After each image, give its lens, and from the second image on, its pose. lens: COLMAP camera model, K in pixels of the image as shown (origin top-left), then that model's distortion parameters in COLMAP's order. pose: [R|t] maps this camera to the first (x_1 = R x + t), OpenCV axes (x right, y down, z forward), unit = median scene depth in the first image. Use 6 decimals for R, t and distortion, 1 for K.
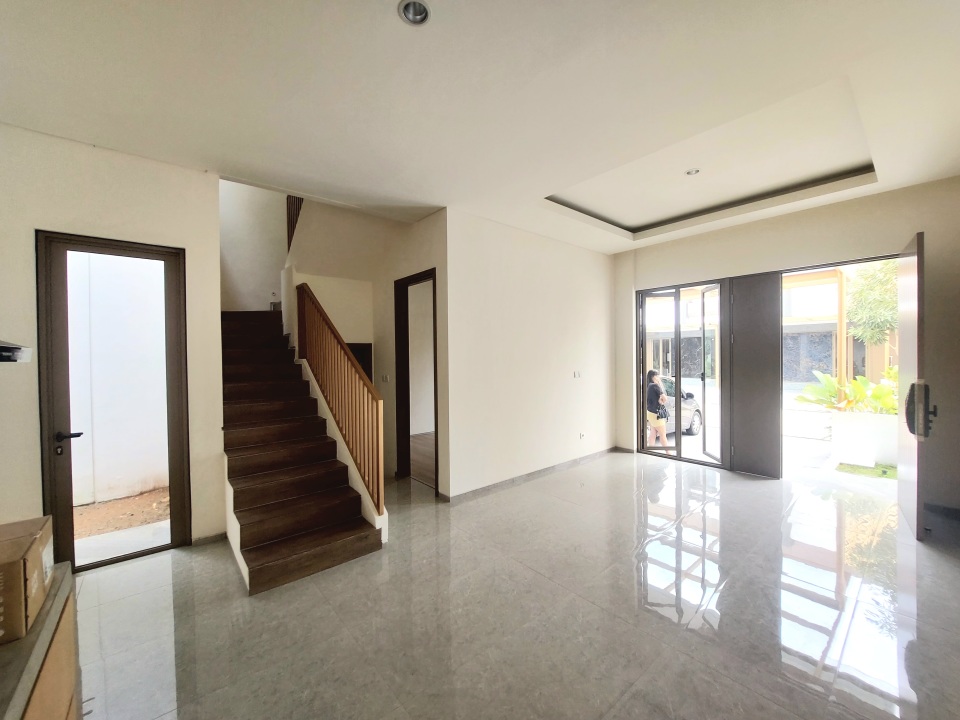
lens RADIAL K [[387.0, 0, 480.6], [0, 387.0, 361.1], [0, 0, 1]] dist [-0.004727, -0.000589]
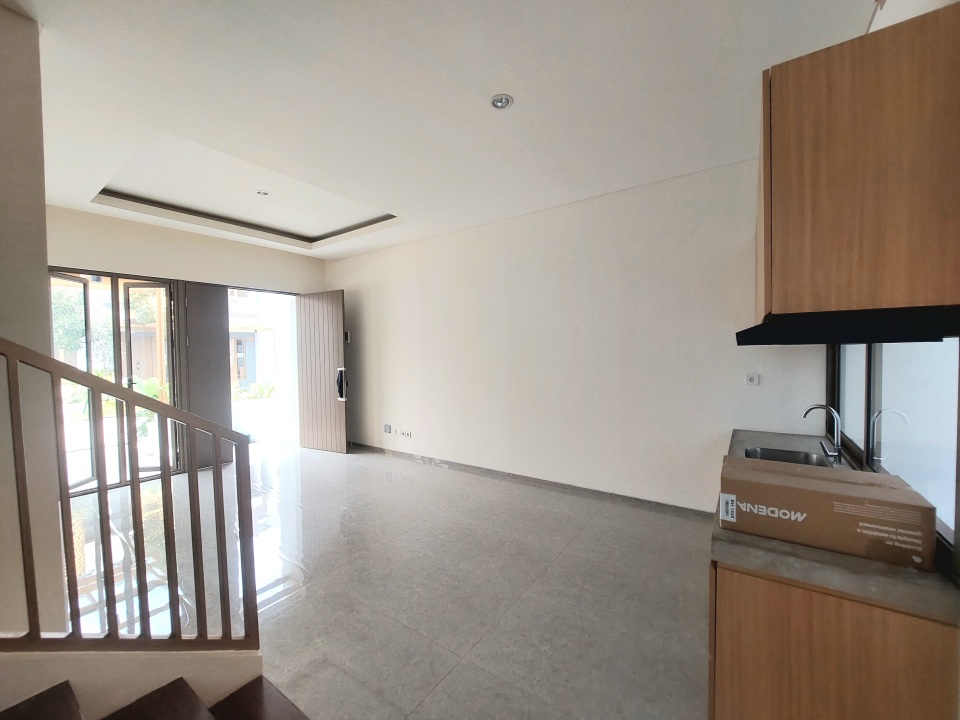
lens RADIAL K [[387.0, 0, 481.3], [0, 387.0, 365.7], [0, 0, 1]] dist [-0.004727, -0.000589]
pose [[-0.251612, -0.019149, 0.967639, -0.577254], [0.029300, 0.999195, 0.027392, -0.000594], [-0.967384, 0.035244, -0.250849, 0.556771]]
